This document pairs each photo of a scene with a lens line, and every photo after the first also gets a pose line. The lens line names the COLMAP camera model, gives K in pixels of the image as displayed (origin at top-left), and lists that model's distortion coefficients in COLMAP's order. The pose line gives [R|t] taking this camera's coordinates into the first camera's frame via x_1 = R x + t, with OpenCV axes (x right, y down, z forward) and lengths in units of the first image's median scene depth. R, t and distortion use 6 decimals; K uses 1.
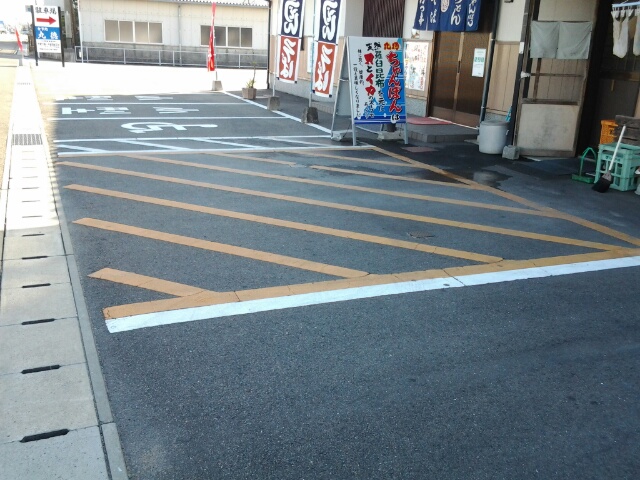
lens RADIAL K [[638.5, 0, 317.8], [0, 638.5, 238.6], [0, 0, 1]] dist [0.020253, 0.000000]
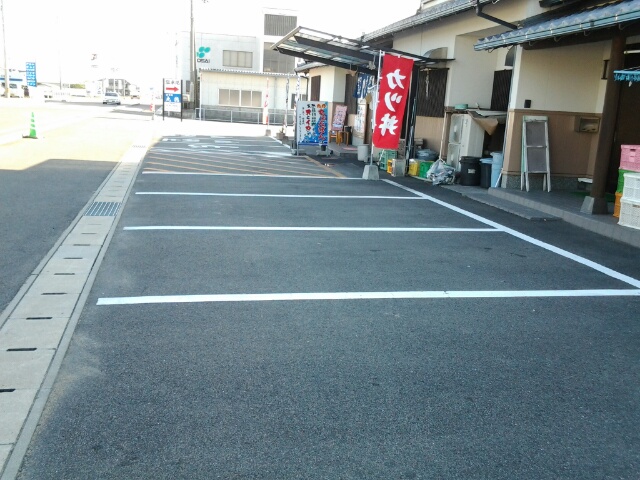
lens RADIAL K [[638.5, 0, 321.6], [0, 638.5, 241.3], [0, 0, 1]] dist [0.020253, 0.000000]
pose [[0.983365, 0.054100, -0.173399, 0.156431], [-0.070341, 0.993552, -0.088923, 0.091311], [0.167470, 0.099641, 0.980829, -0.281043]]
